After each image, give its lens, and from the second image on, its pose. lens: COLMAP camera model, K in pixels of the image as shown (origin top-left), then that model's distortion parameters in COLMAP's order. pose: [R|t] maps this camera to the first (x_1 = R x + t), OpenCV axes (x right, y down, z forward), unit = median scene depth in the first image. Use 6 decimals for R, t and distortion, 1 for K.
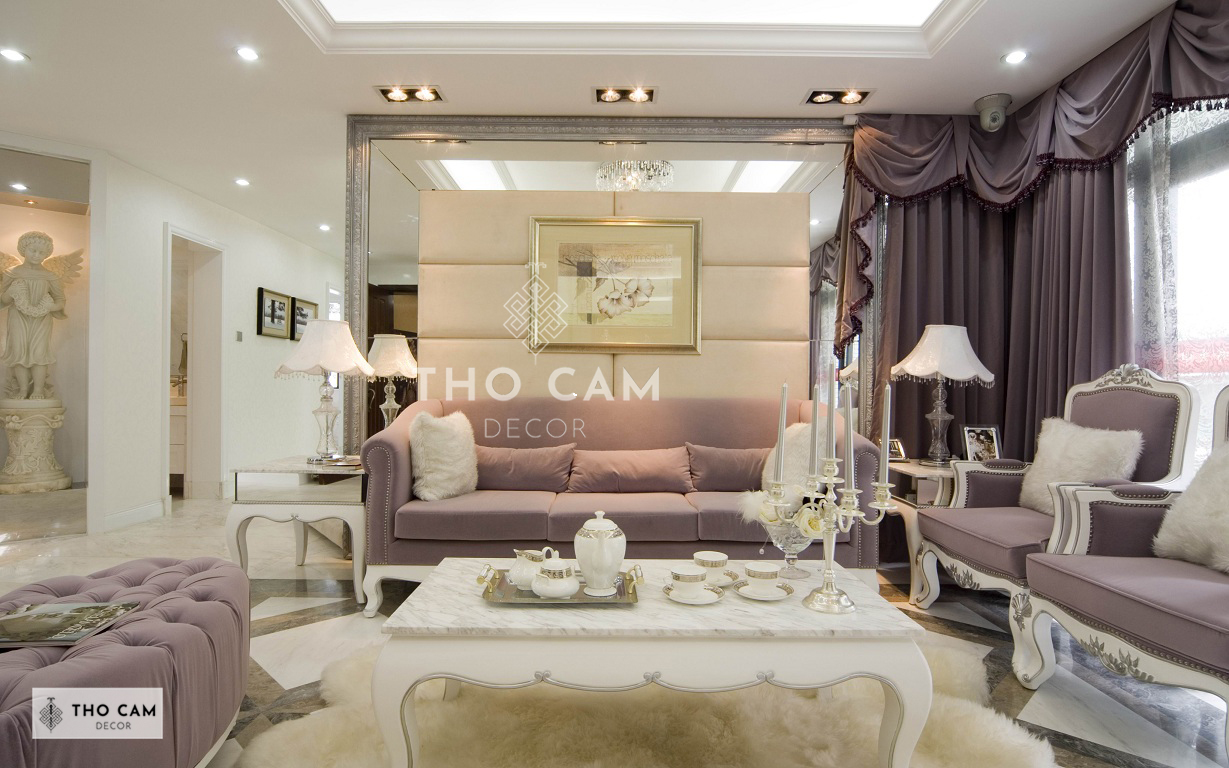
lens RADIAL K [[655.1, 0, 612.7], [0, 655.1, 384.9], [0, 0, 1]] dist [-0.013234, 0.001779]
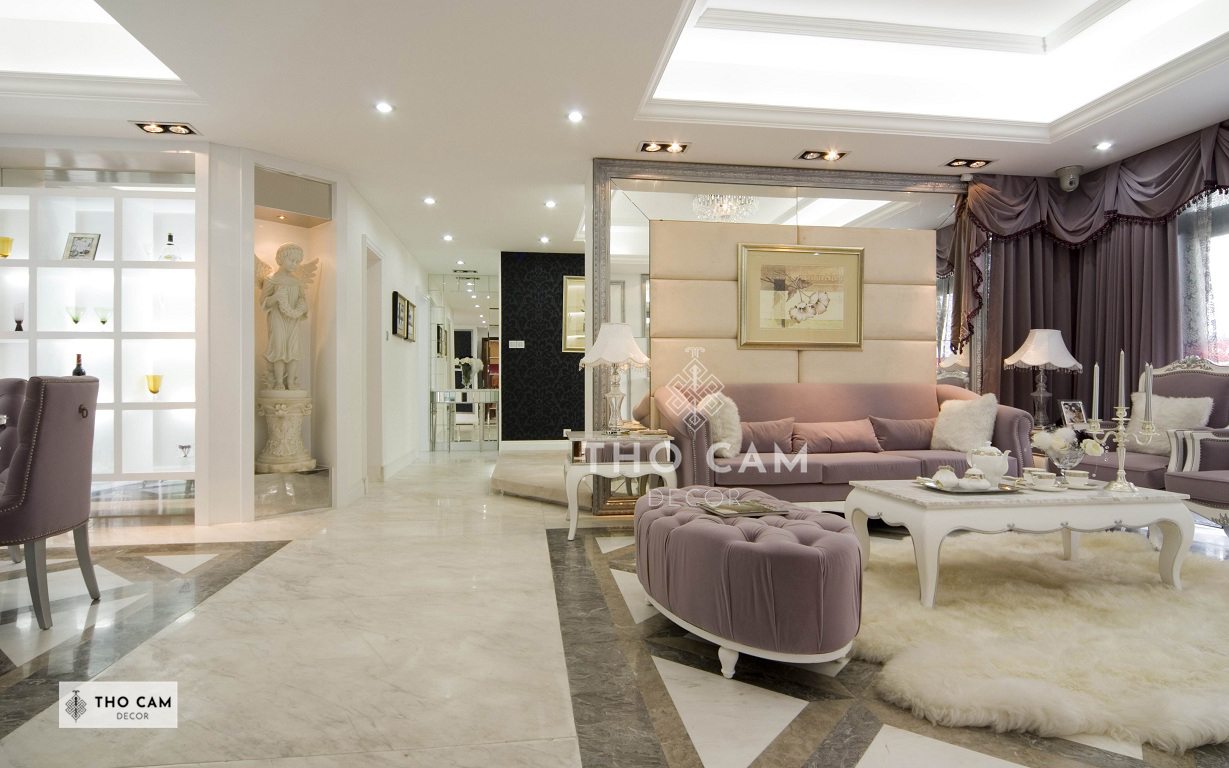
lens RADIAL K [[655.1, 0, 612.7], [0, 655.1, 384.9], [0, 0, 1]] dist [-0.013234, 0.001779]
pose [[0.990995, -0.007397, 0.133693, -0.549434], [0.007575, 0.999971, -0.000824, 0.020073], [-0.133683, 0.001829, 0.991022, -0.242190]]
